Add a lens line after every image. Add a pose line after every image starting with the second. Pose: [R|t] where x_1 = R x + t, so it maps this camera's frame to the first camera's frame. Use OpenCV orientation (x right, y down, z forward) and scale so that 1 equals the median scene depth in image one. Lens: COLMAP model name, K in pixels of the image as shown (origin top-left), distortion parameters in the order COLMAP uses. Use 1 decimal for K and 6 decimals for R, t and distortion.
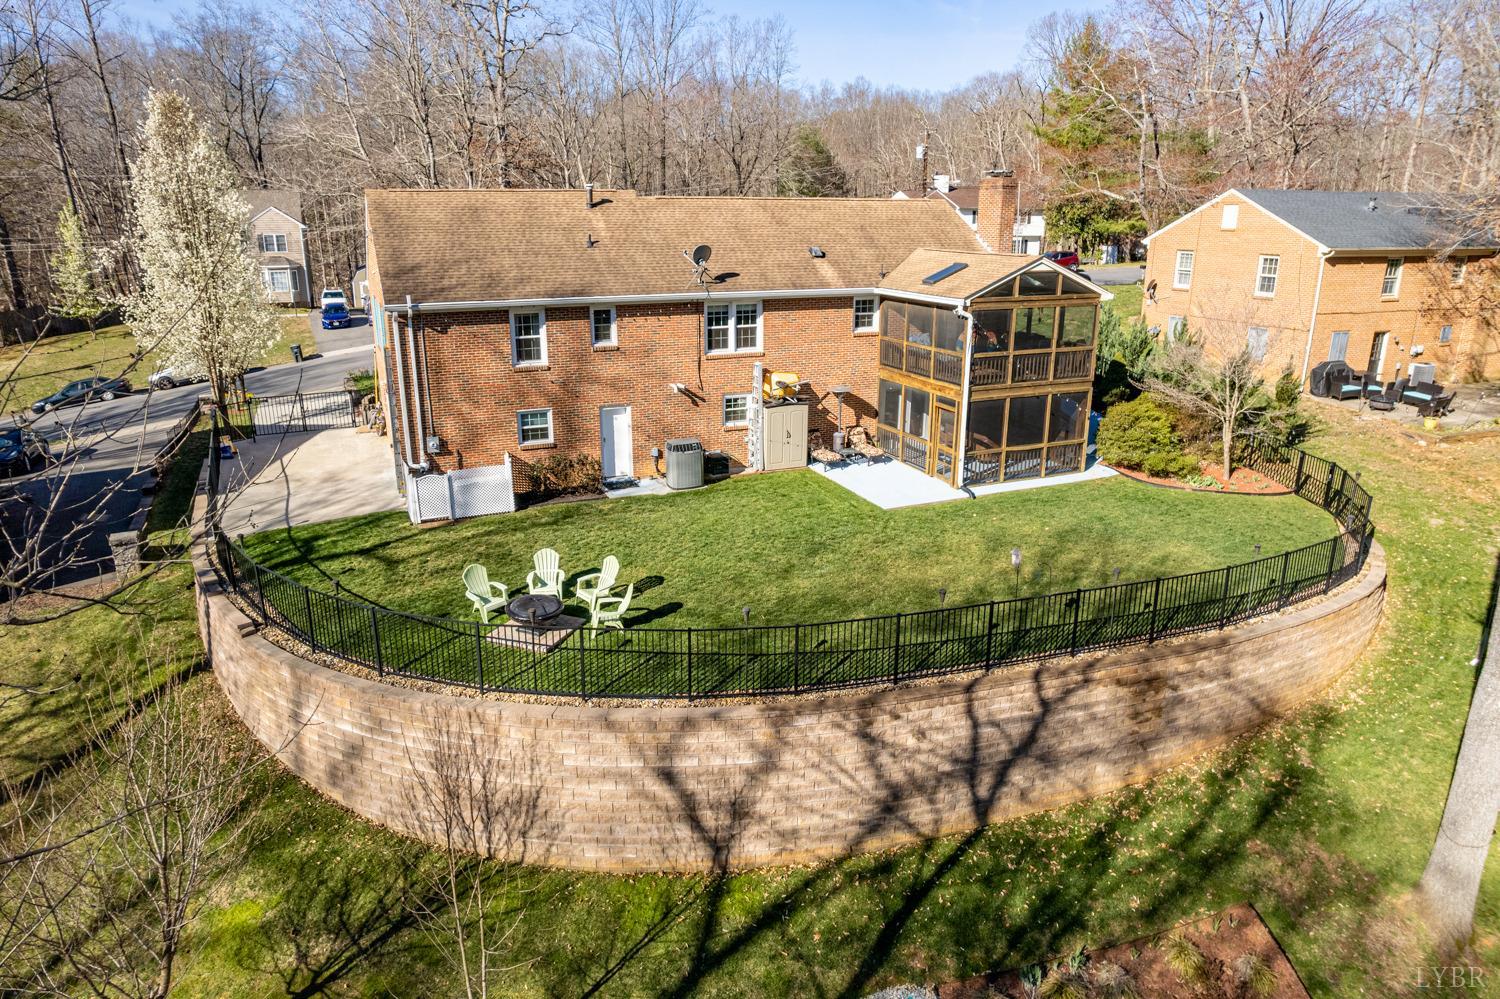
lens RADIAL K [[961.7, 0, 750.0], [0, 961.7, 499.5], [0, 0, 1]] dist [-0.034784, 0.003025]
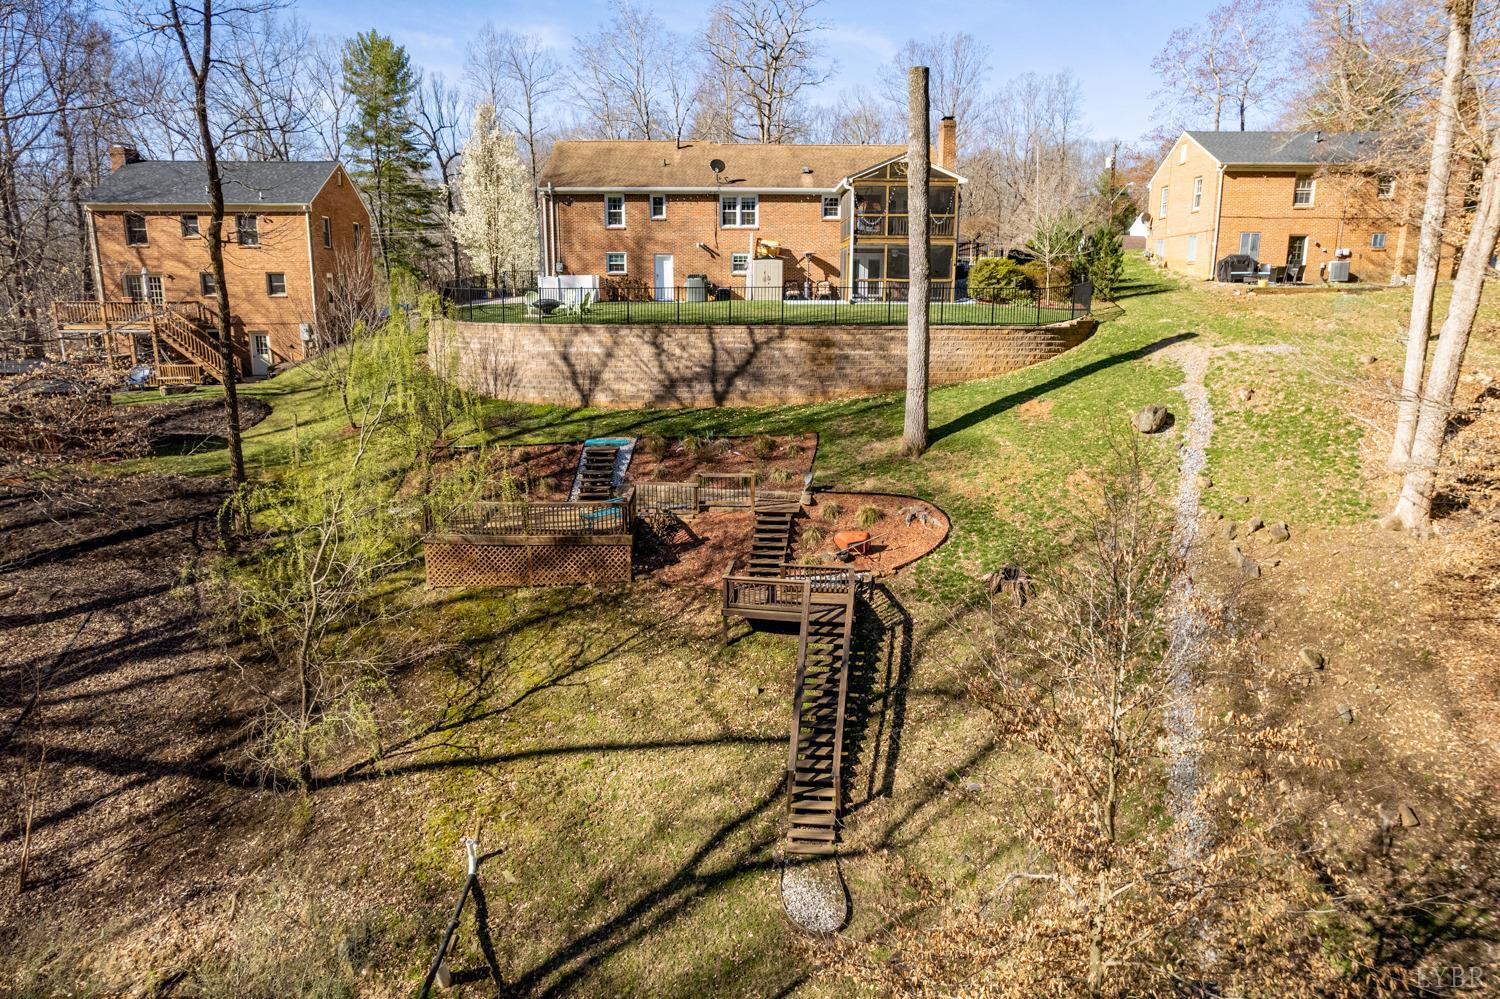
lens RADIAL K [[961.7, 0, 750.0], [0, 961.7, 499.5], [0, 0, 1]] dist [-0.034784, 0.003025]
pose [[0.917440, 0.085025, -0.388683, 0.728999], [-0.116588, 0.991467, -0.058306, 0.433024], [0.380409, 0.098808, 0.919525, -0.486671]]
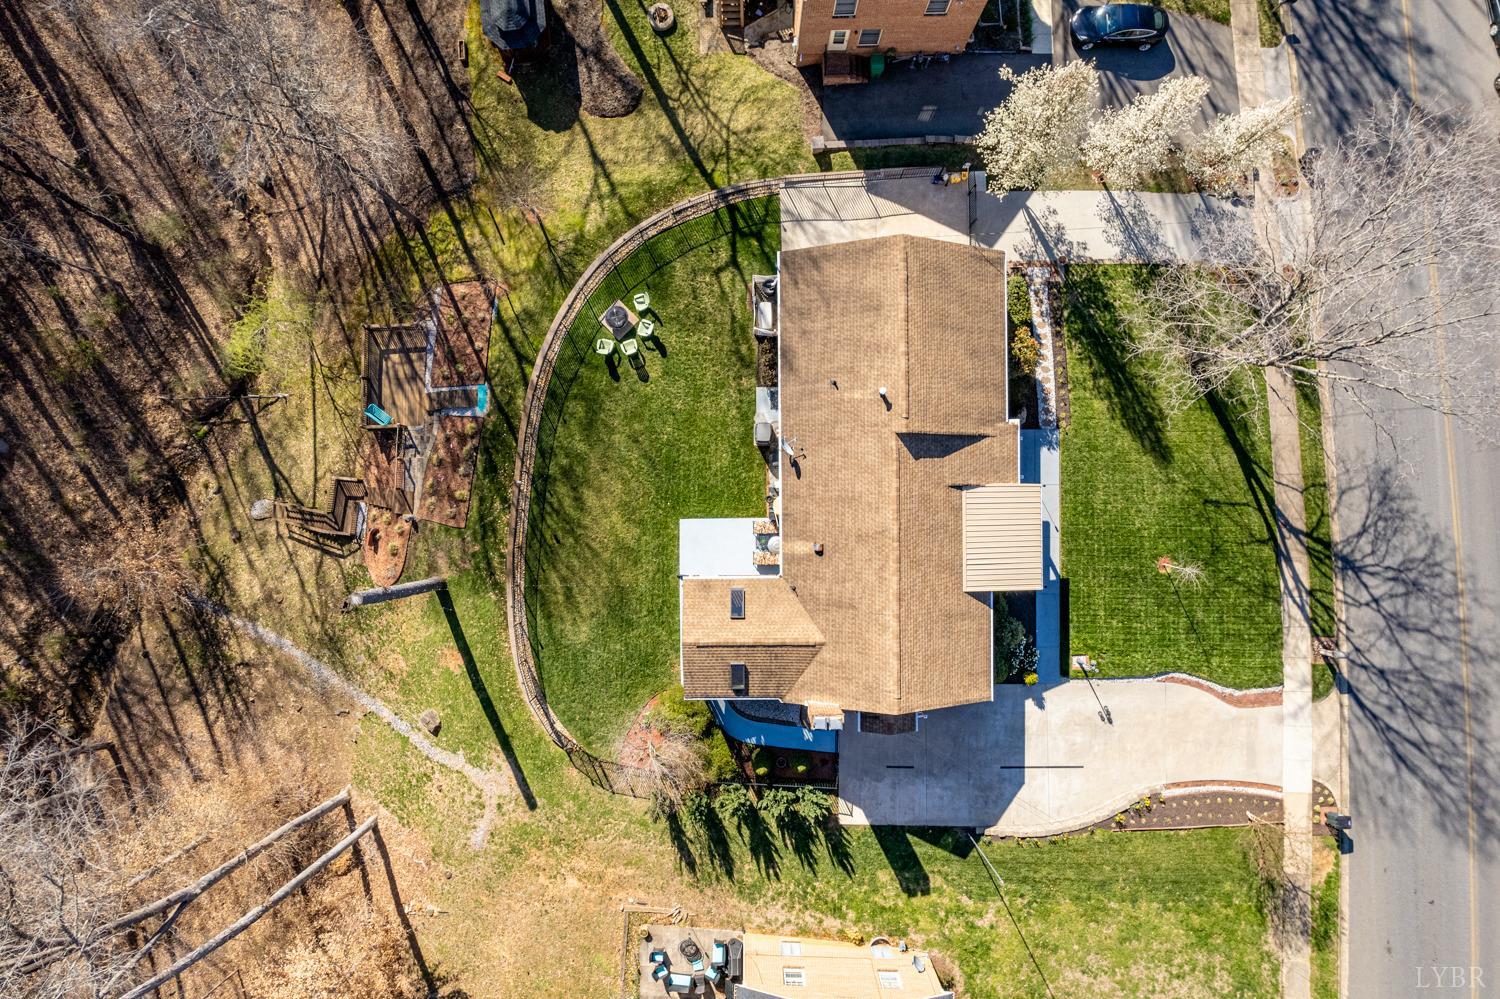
lens RADIAL K [[961.7, 0, 750.0], [0, 961.7, 499.5], [0, 0, 1]] dist [-0.034784, 0.003025]
pose [[-0.388562, 0.921365, 0.010287, 0.032105], [-0.268674, -0.123971, 0.955220, -1.765832], [0.881382, 0.368398, 0.295717, 0.550855]]
